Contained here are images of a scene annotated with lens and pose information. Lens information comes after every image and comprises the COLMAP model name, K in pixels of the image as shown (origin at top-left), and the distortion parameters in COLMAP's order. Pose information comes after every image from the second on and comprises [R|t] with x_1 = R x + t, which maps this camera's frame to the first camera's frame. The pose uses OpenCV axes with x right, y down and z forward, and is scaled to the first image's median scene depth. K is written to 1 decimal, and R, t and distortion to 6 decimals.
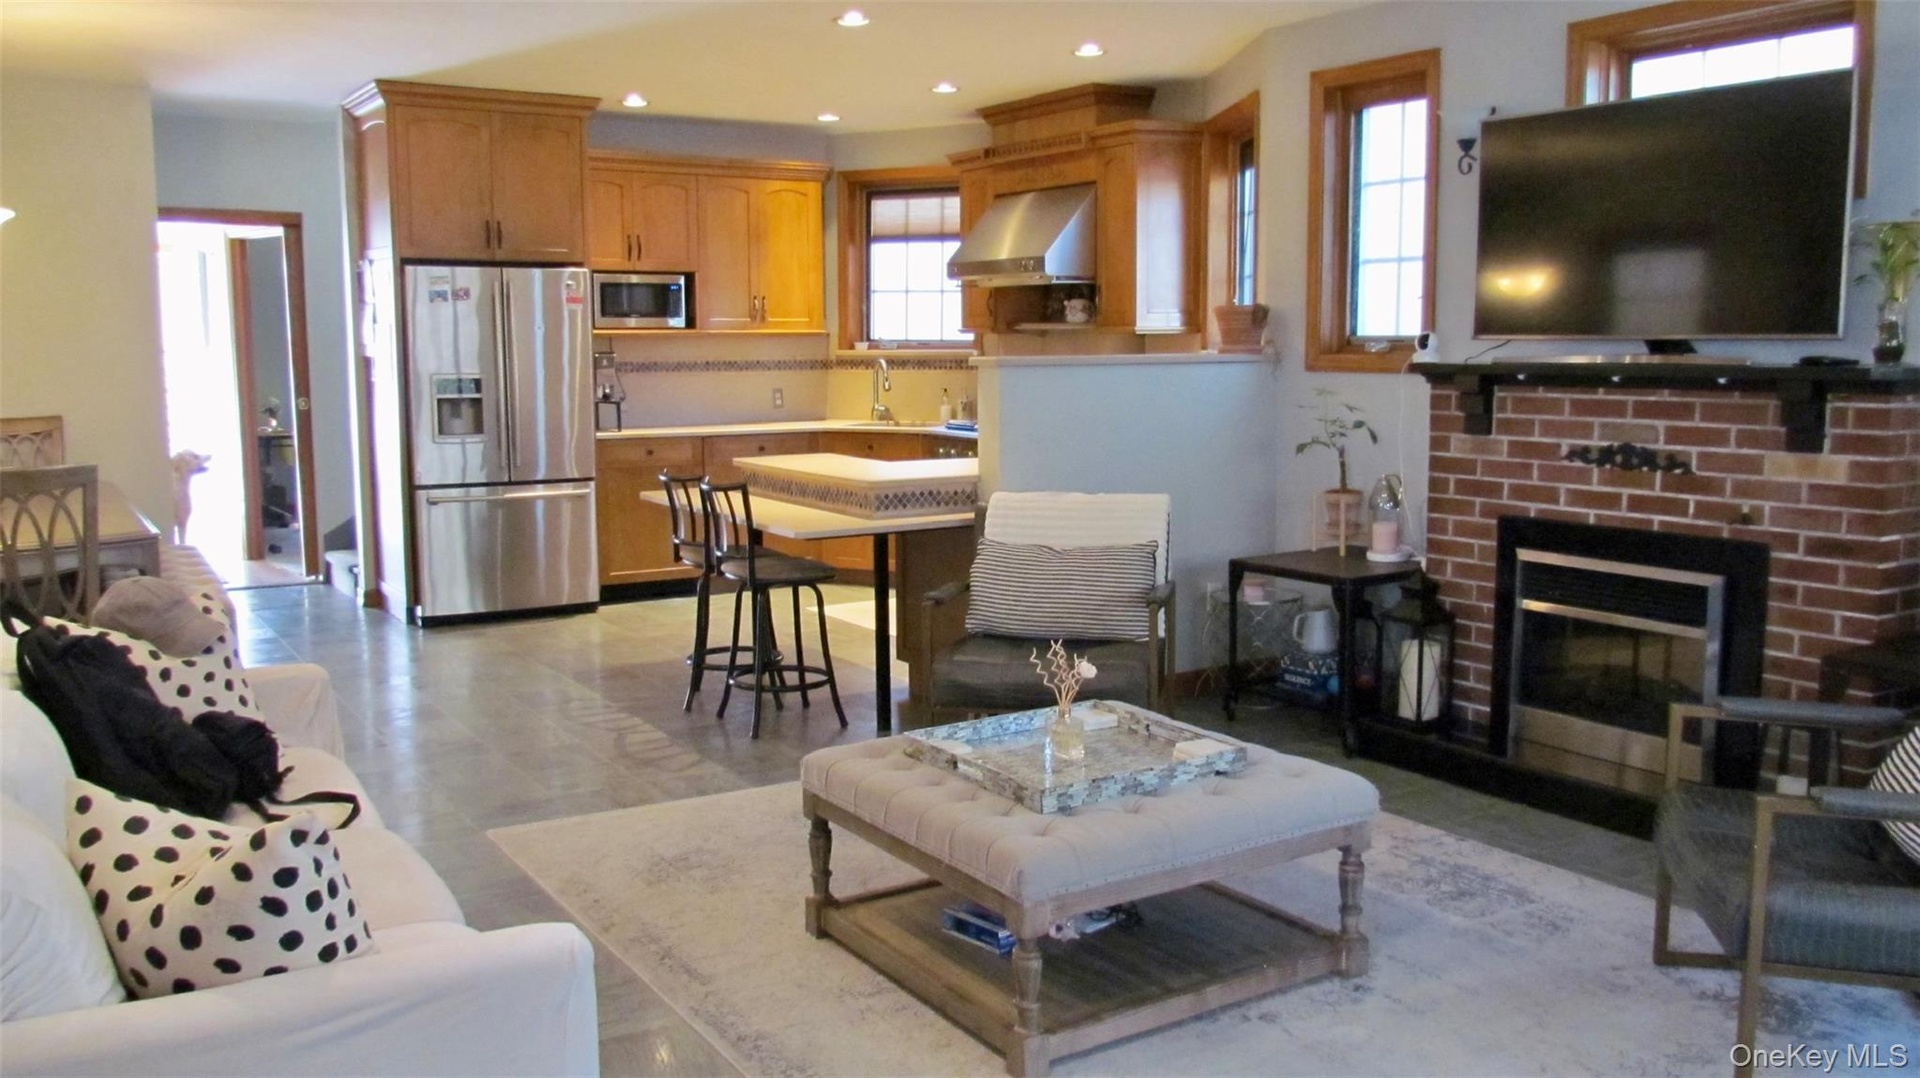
lens RADIAL K [[1573.2, 0, 961.0], [0, 1573.2, 534.4], [0, 0, 1]] dist [-0.037506, 0.017965]
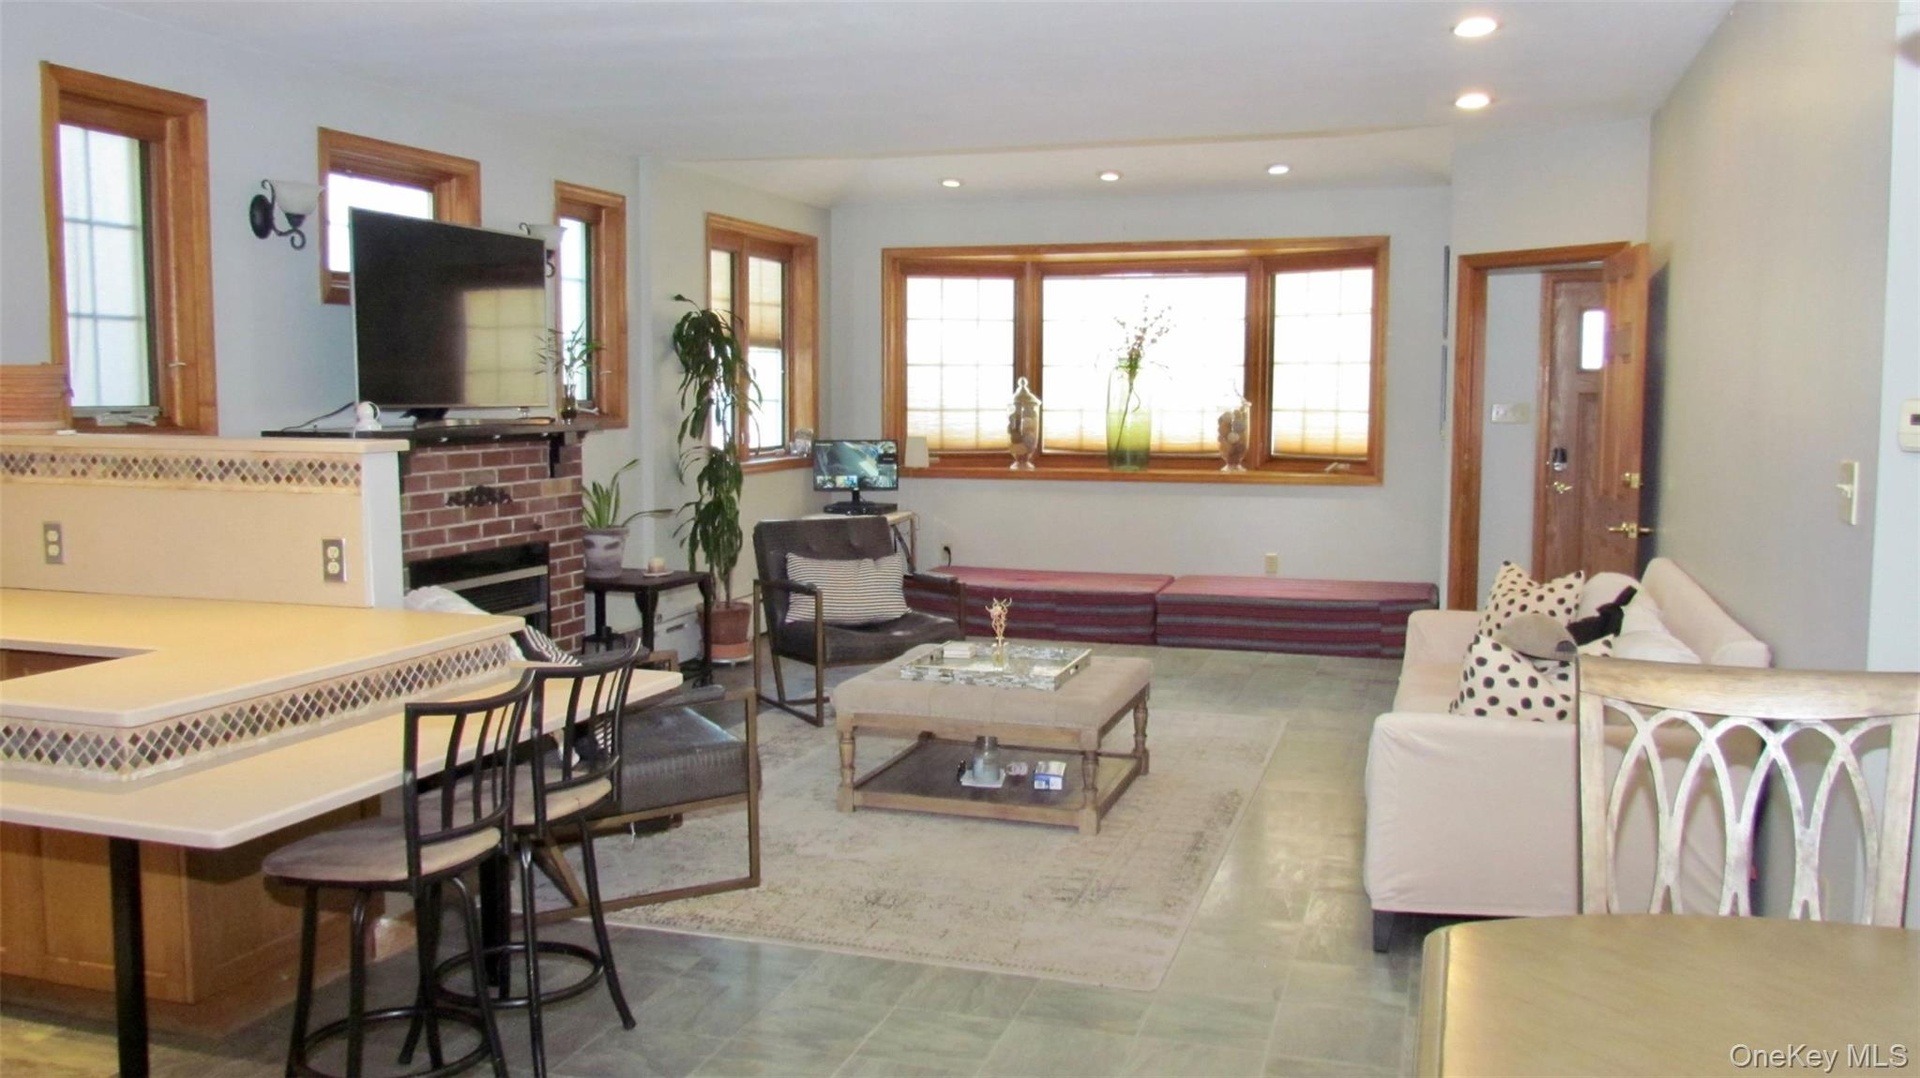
lens RADIAL K [[1573.2, 0, 959.4], [0, 1573.2, 539.8], [0, 0, 1]] dist [-0.037506, 0.017965]
pose [[-0.651853, -0.060174, 0.755954, -0.840751], [0.099953, 0.981333, 0.164303, -0.190609], [-0.751729, 0.182661, -0.633671, 1.543493]]
